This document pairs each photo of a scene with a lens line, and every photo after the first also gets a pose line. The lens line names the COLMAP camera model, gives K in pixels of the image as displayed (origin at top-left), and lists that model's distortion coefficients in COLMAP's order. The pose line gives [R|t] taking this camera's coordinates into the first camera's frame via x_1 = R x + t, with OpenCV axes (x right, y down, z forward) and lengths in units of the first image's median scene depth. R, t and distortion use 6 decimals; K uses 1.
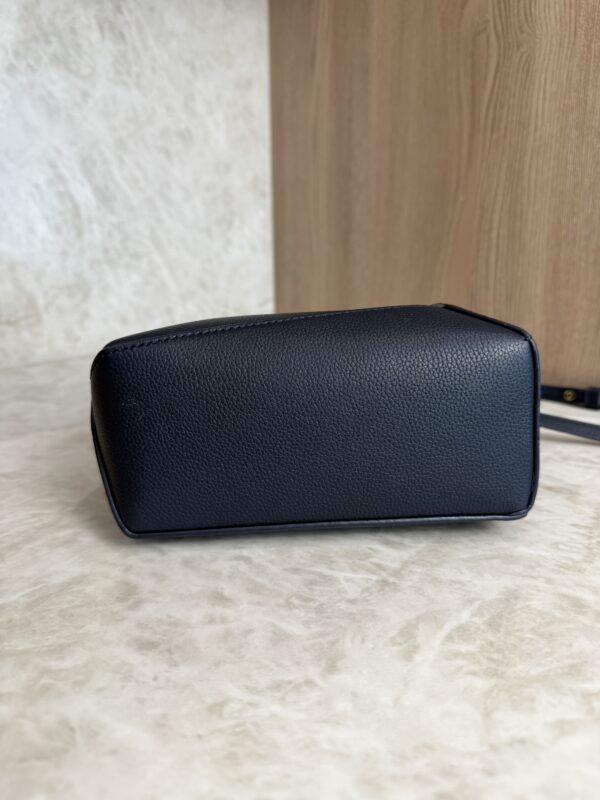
lens RADIAL K [[595.2, 0, 303.0], [0, 595.2, 399.2], [0, 0, 1]] dist [-0.042759, 0.010190]
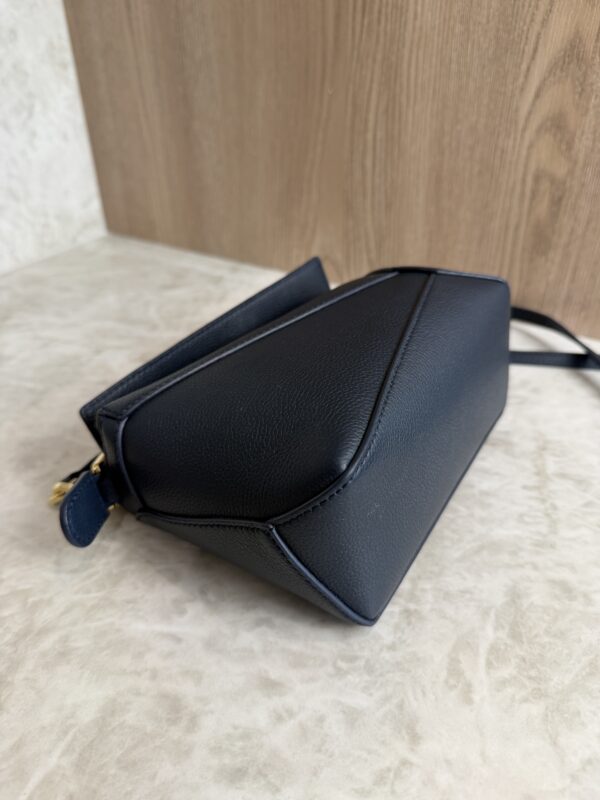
lens RADIAL K [[599.5, 0, 301.9], [0, 599.5, 401.9], [0, 0, 1]] dist [-0.051706, 0.017172]
pose [[0.935441, -0.202439, 0.289773, -0.245484], [0.108166, 0.944376, 0.310572, -0.359517], [-0.336527, -0.259178, 0.905305, 0.176626]]
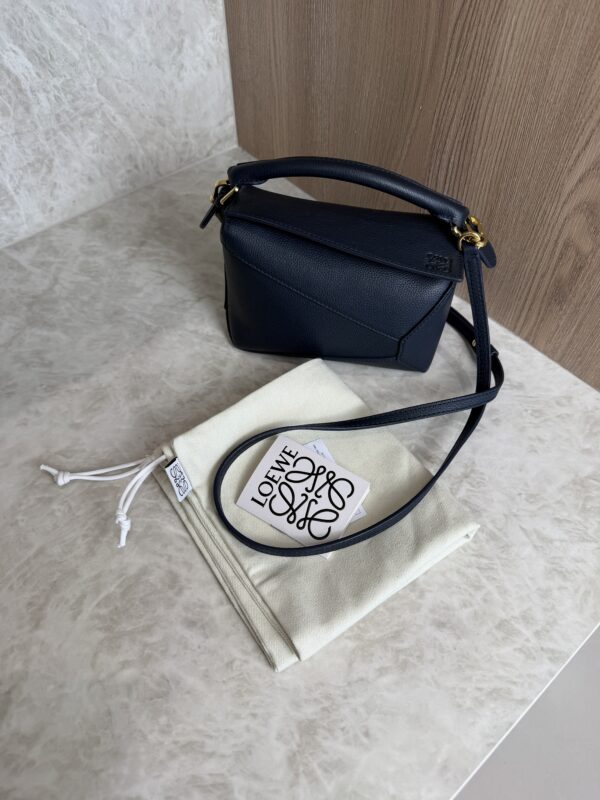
lens RADIAL K [[581.2, 0, 302.2], [0, 581.2, 400.3], [0, 0, 1]] dist [0.004332, -0.019000]
pose [[0.999293, -0.029818, 0.022903, 0.071077], [0.010148, 0.800442, 0.599324, -1.062719], [-0.036203, -0.598668, 0.800179, -0.115787]]
